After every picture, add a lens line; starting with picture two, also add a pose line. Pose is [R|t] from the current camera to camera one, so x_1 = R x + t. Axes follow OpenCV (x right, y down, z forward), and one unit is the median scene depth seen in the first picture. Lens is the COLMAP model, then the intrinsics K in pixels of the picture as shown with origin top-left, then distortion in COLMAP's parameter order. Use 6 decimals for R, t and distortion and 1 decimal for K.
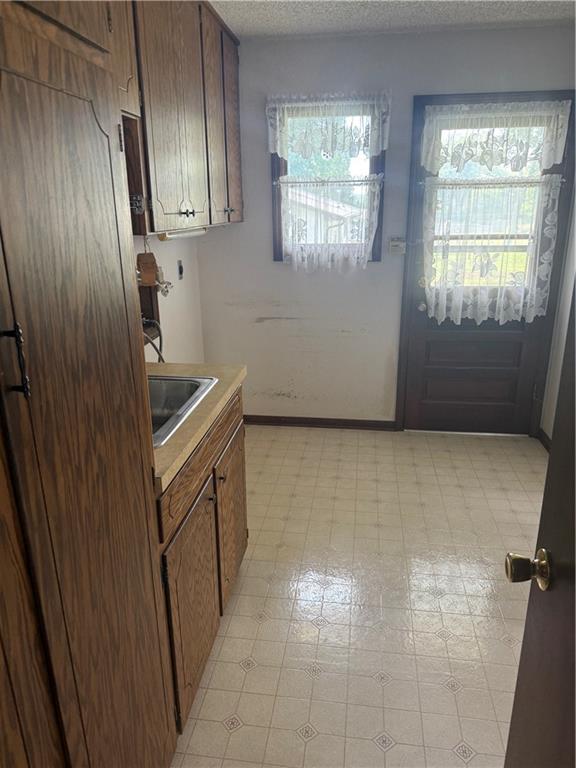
lens RADIAL K [[540.2, 0, 287.0], [0, 540.2, 383.2], [0, 0, 1]] dist [0.012335, -0.000314]
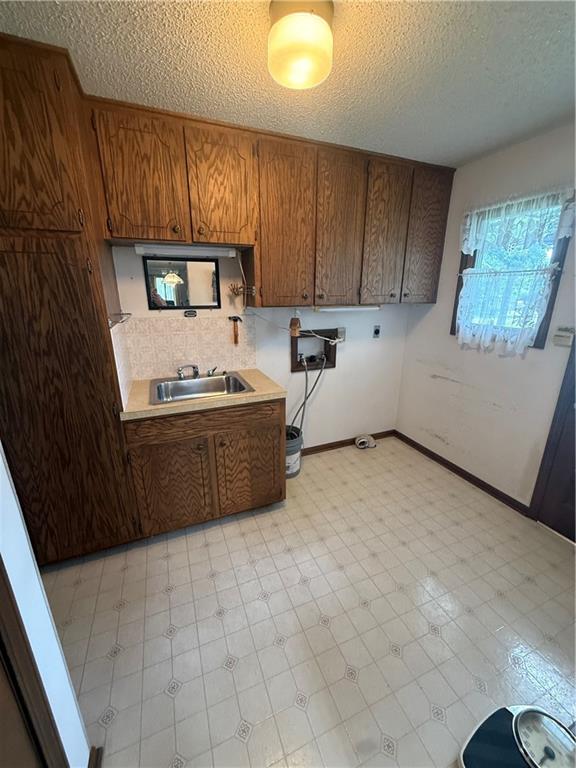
lens RADIAL K [[306.1, 0, 287.4], [0, 306.1, 379.3], [0, 0, 1]] dist [-0.002090, 0.000072]
pose [[0.504276, 0.252773, -0.825719, 0.417064], [-0.273418, 0.953741, 0.124984, -0.113896], [0.819114, 0.162740, 0.550061, 0.312797]]
